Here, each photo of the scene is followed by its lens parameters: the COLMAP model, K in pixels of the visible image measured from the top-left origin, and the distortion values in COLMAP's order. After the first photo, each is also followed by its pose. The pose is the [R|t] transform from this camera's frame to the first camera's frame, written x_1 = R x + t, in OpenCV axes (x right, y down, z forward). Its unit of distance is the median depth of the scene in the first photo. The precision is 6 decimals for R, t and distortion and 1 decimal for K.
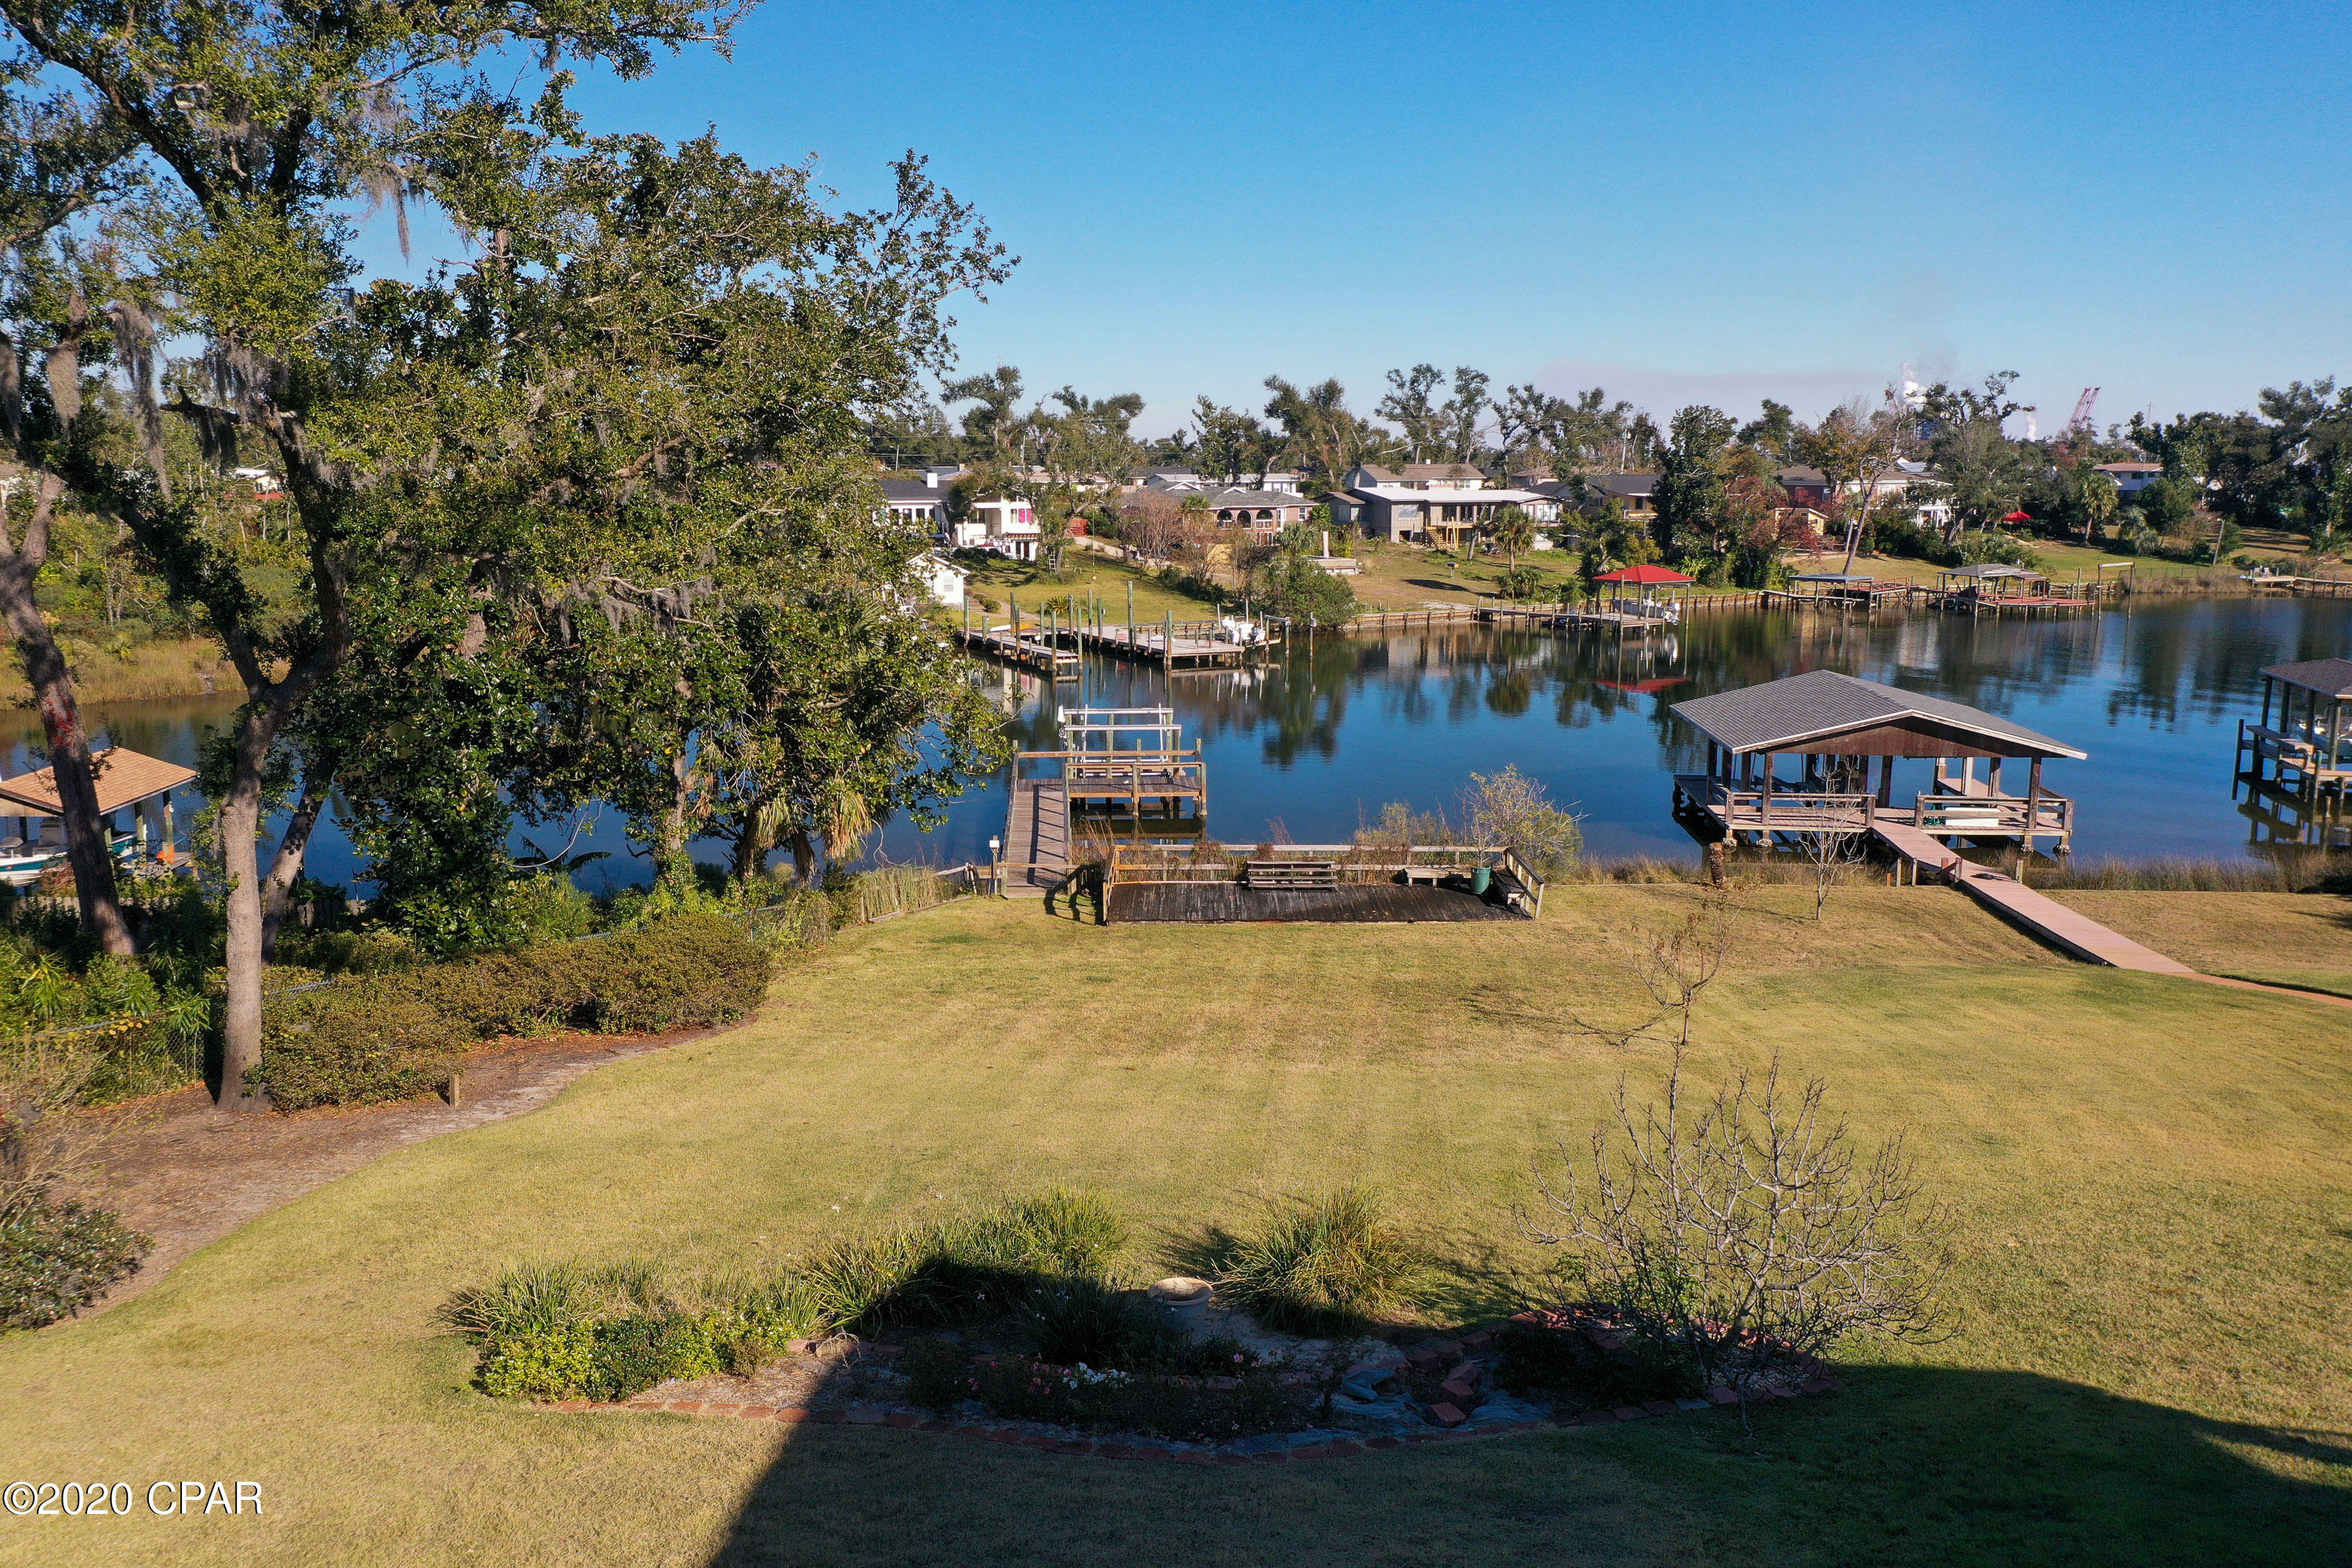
lens RADIAL K [[1862.5, 0, 1174.4], [0, 1862.5, 781.1], [0, 0, 1]] dist [0.006394, 0.003986]
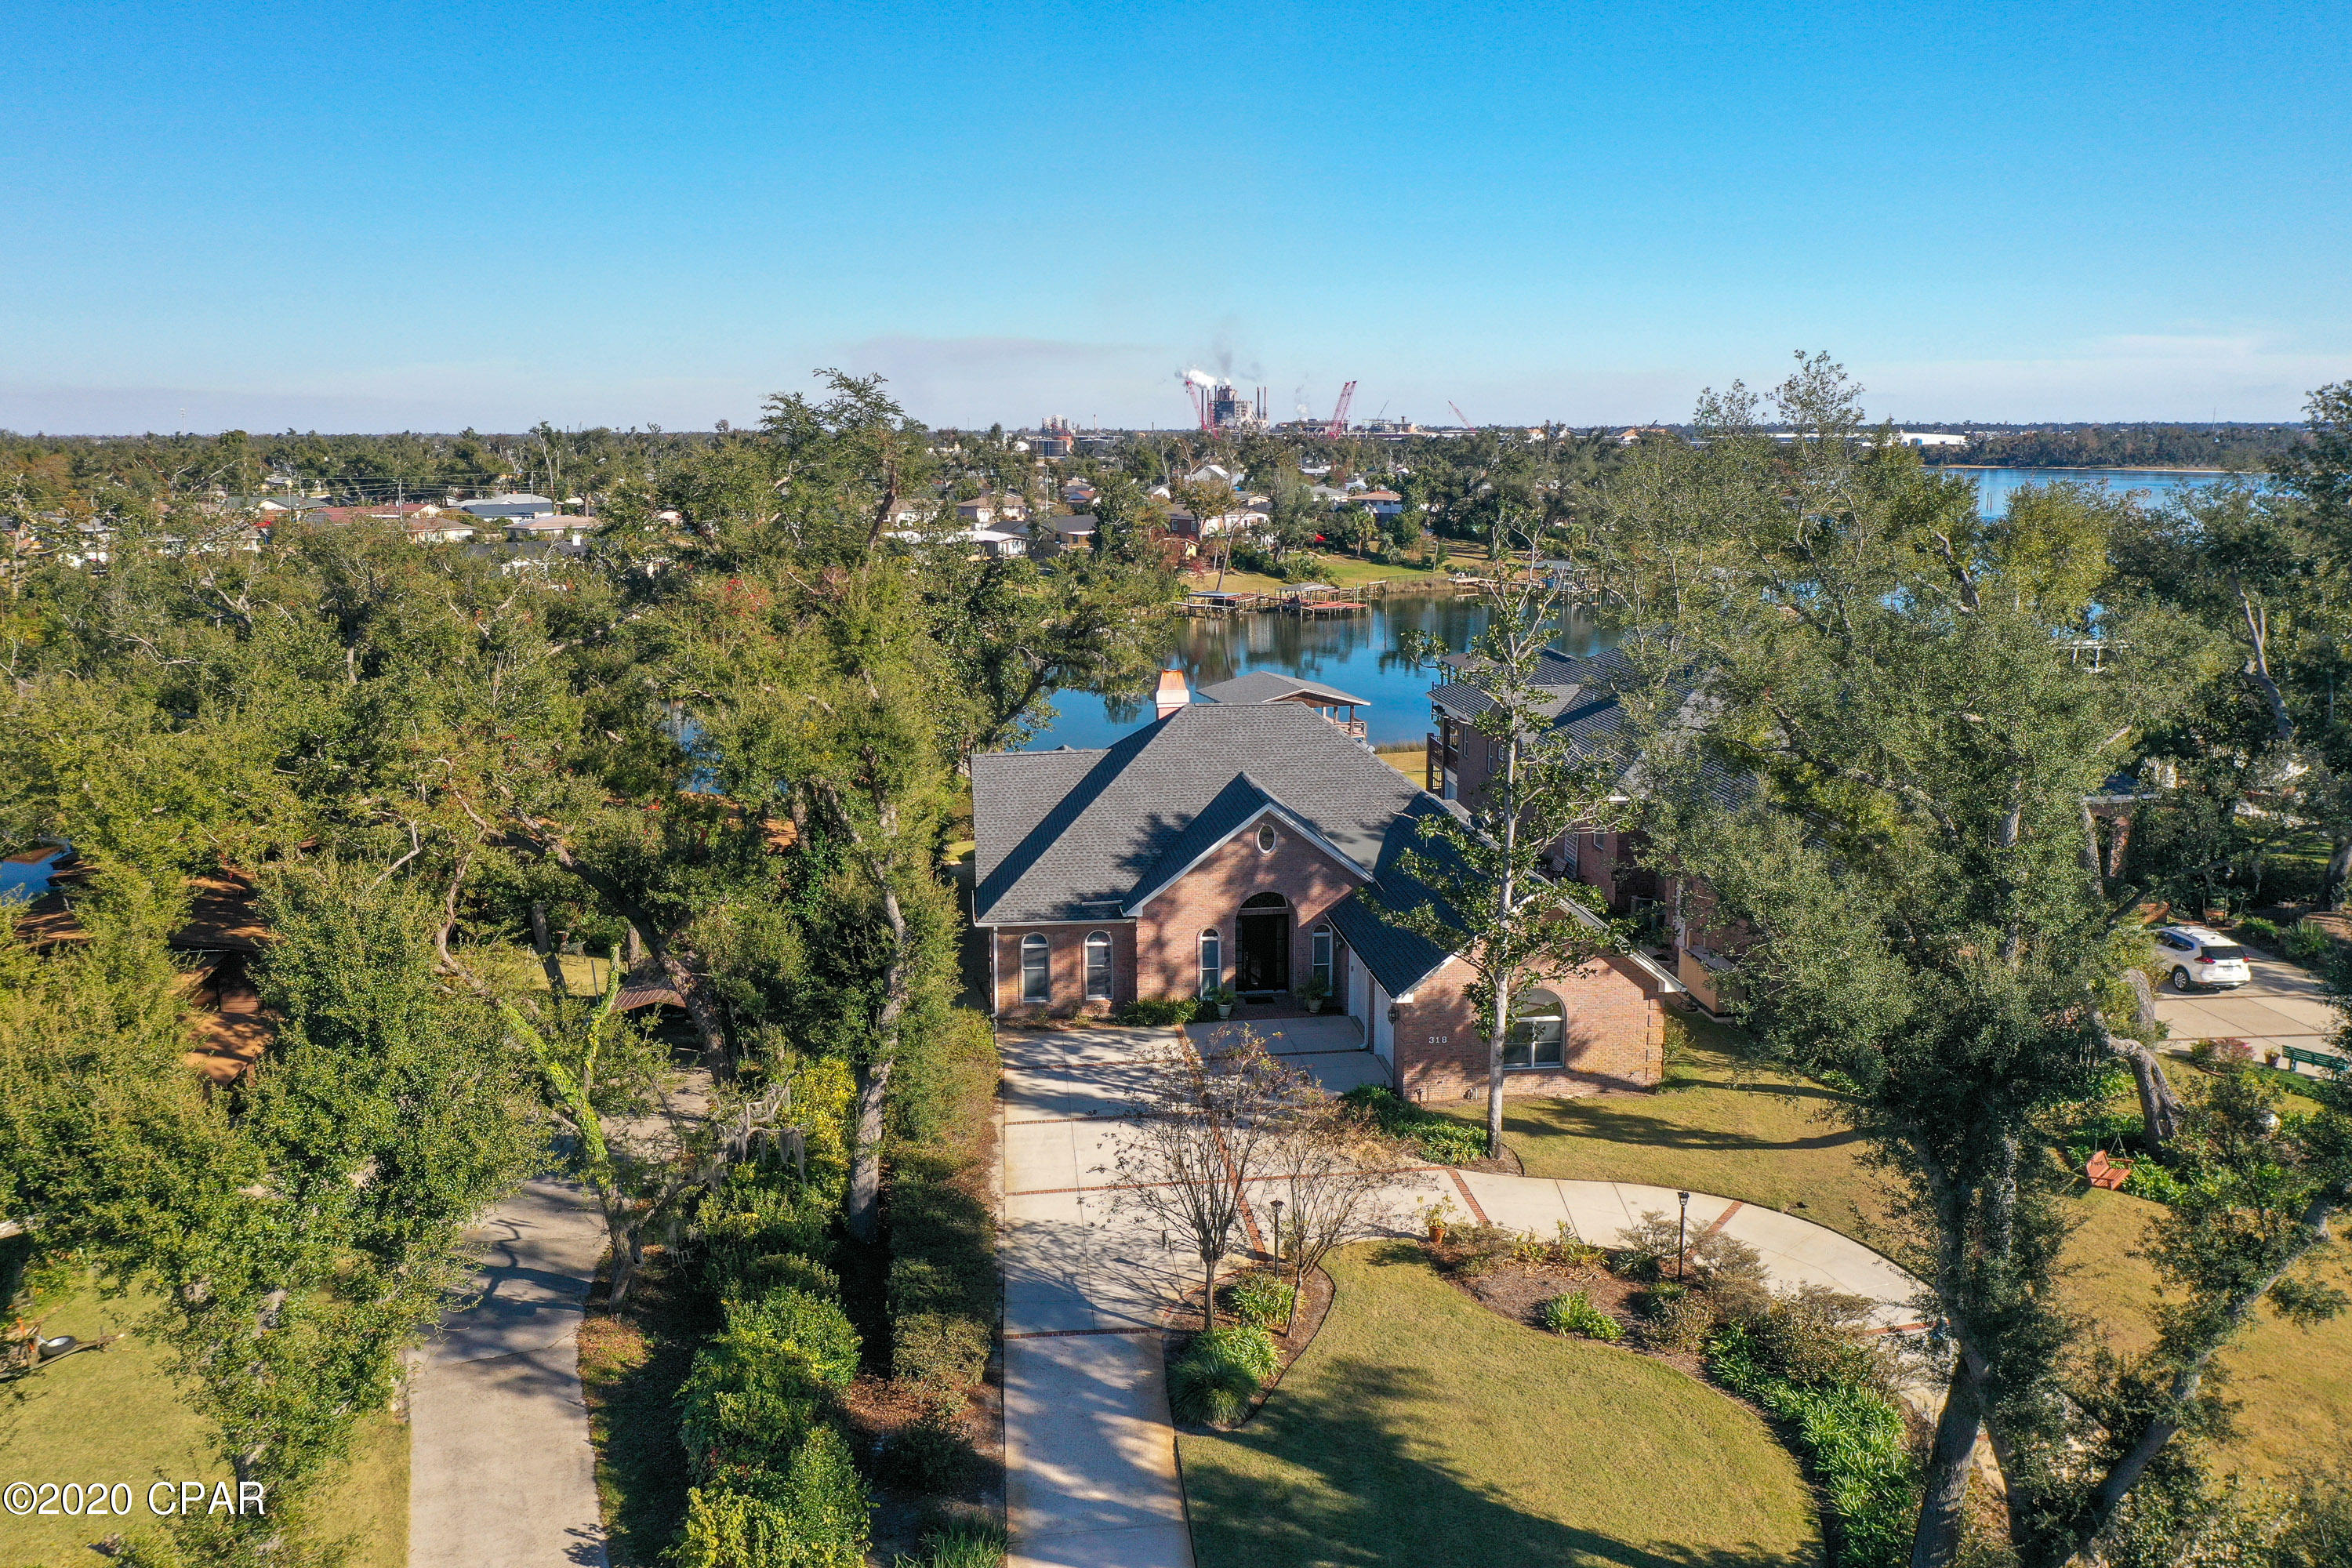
lens RADIAL K [[1862.5, 0, 1177.9], [0, 1862.5, 792.4], [0, 0, 1]] dist [0.006394, 0.003986]
pose [[0.936109, -0.072620, 0.344132, -0.203389], [0.064492, 0.997303, 0.035024, 0.000034], [-0.345748, -0.010592, 0.938268, -0.411026]]
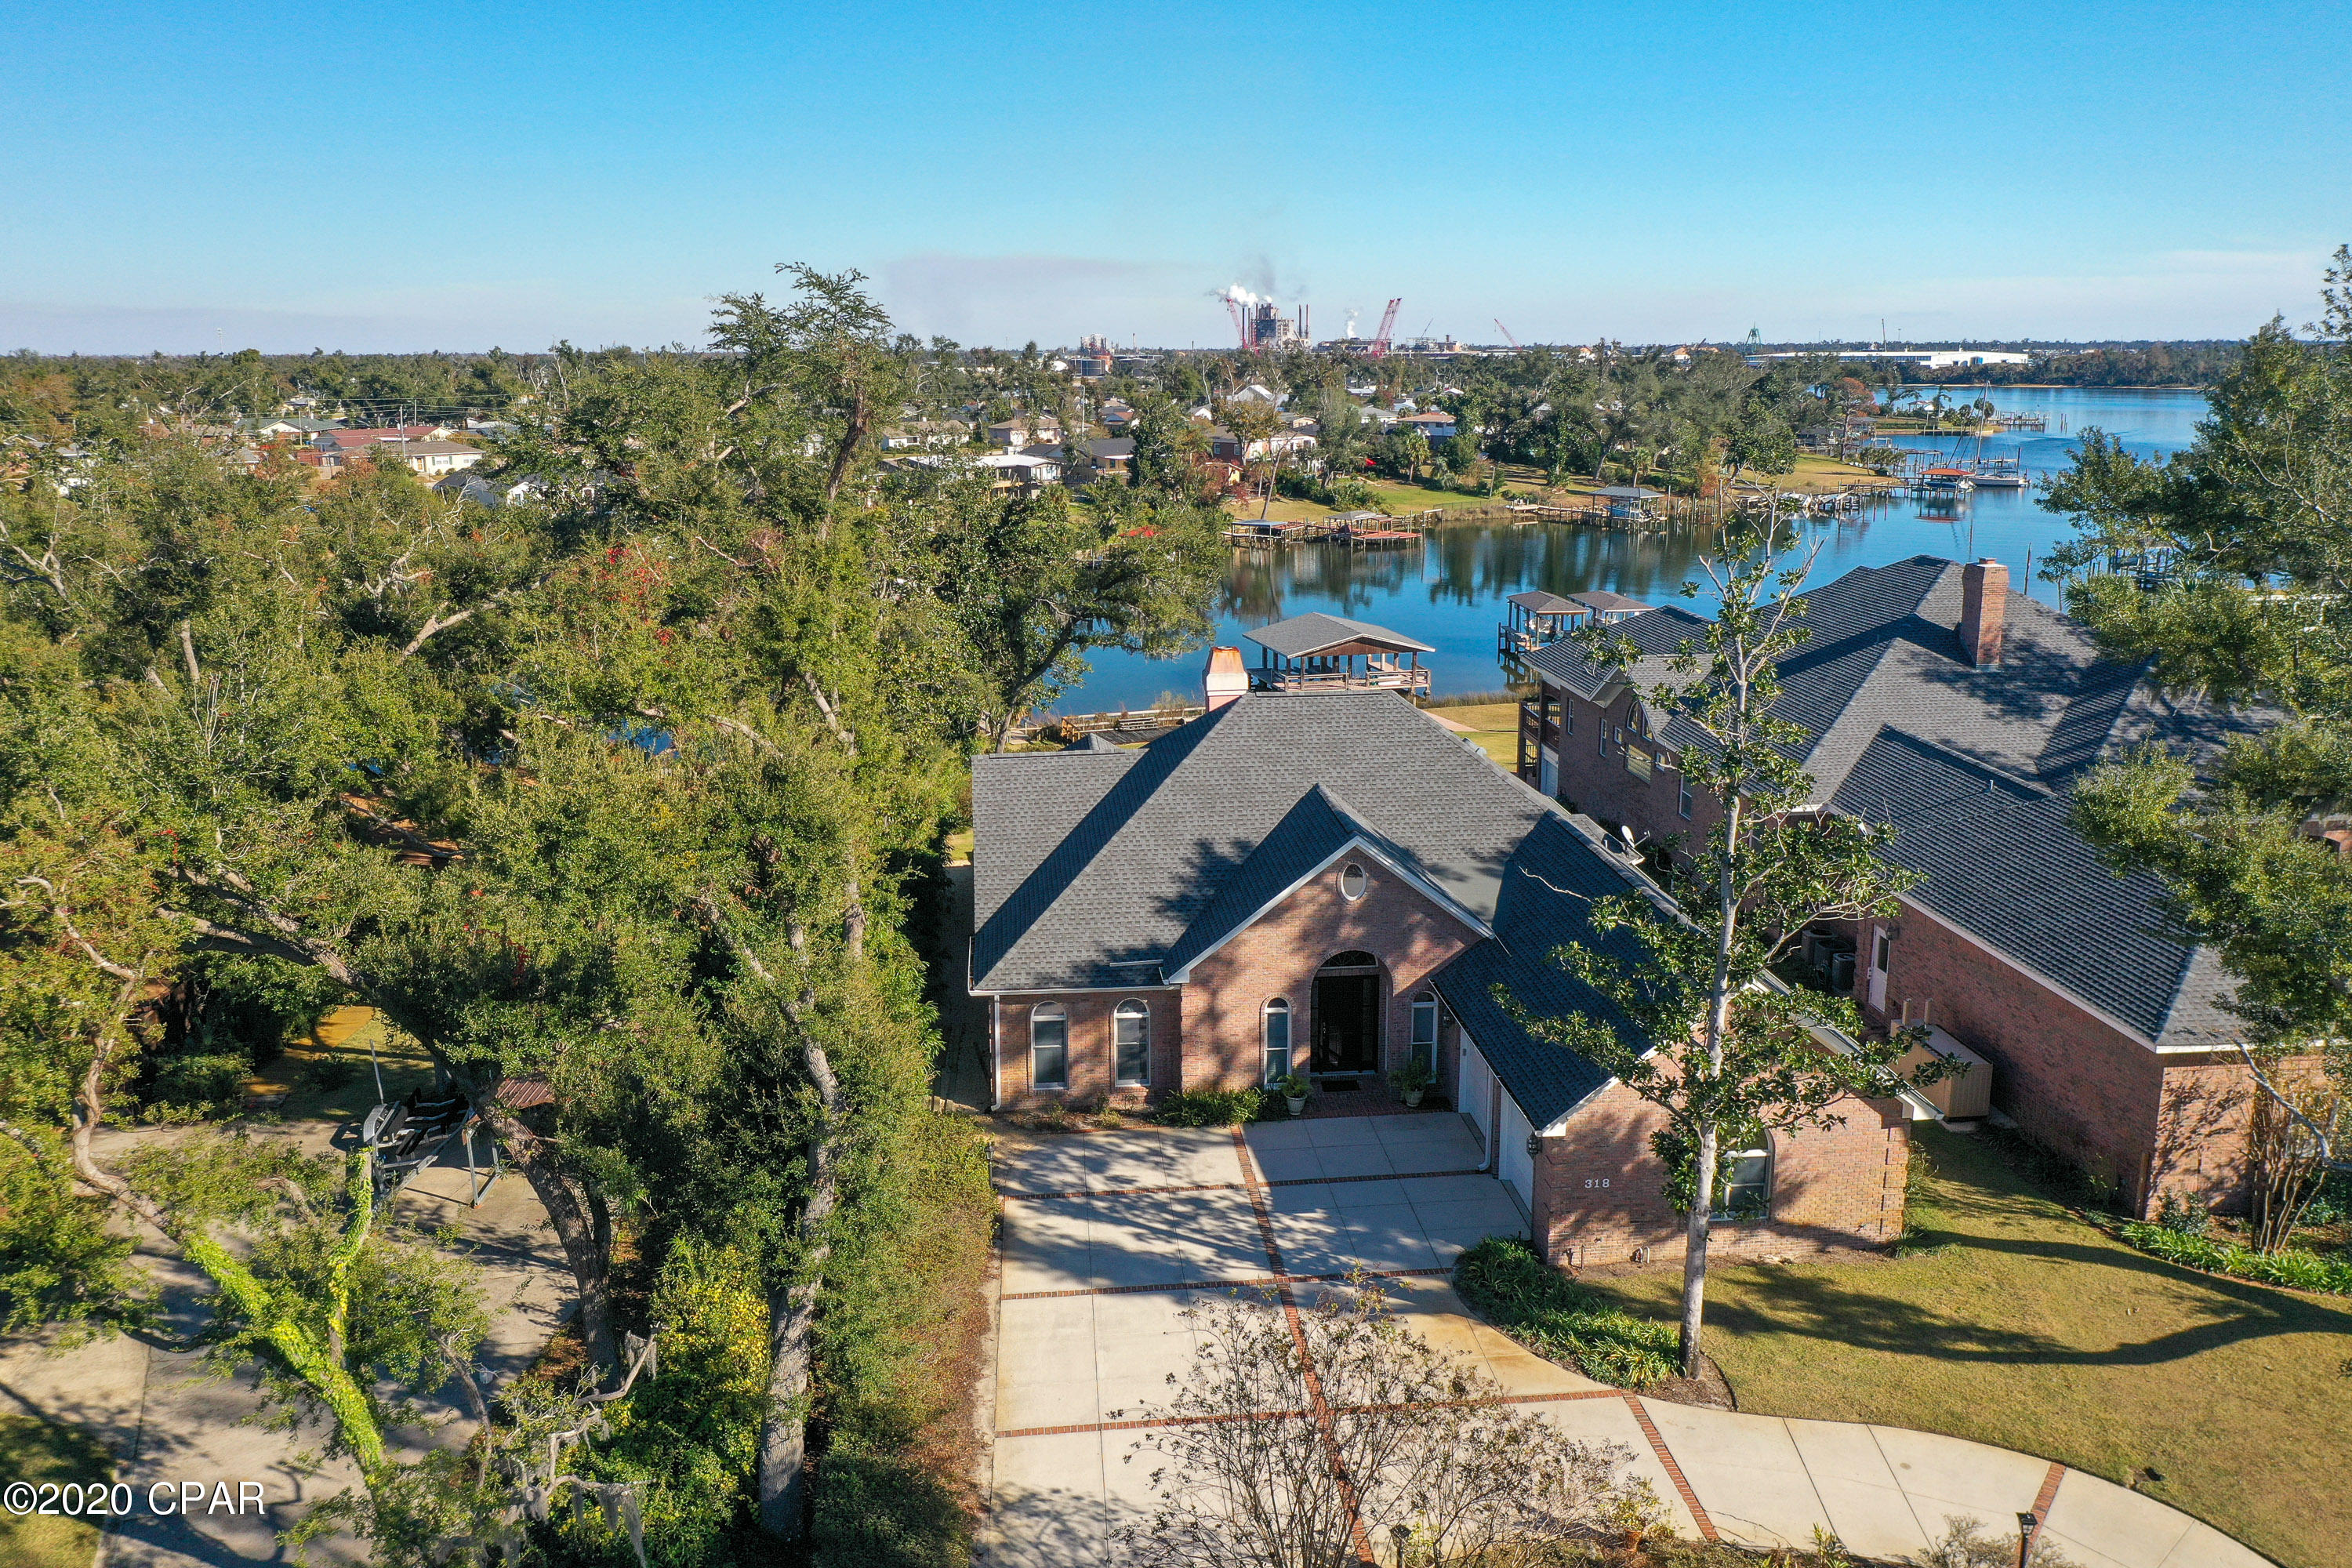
lens RADIAL K [[1862.5, 0, 1177.8], [0, 1862.5, 789.1], [0, 0, 1]] dist [0.006394, 0.003986]
pose [[0.943291, -0.082448, 0.321566, -0.180082], [0.062053, 0.995386, 0.073185, -0.010210], [-0.326116, -0.049081, 0.944055, -0.342845]]
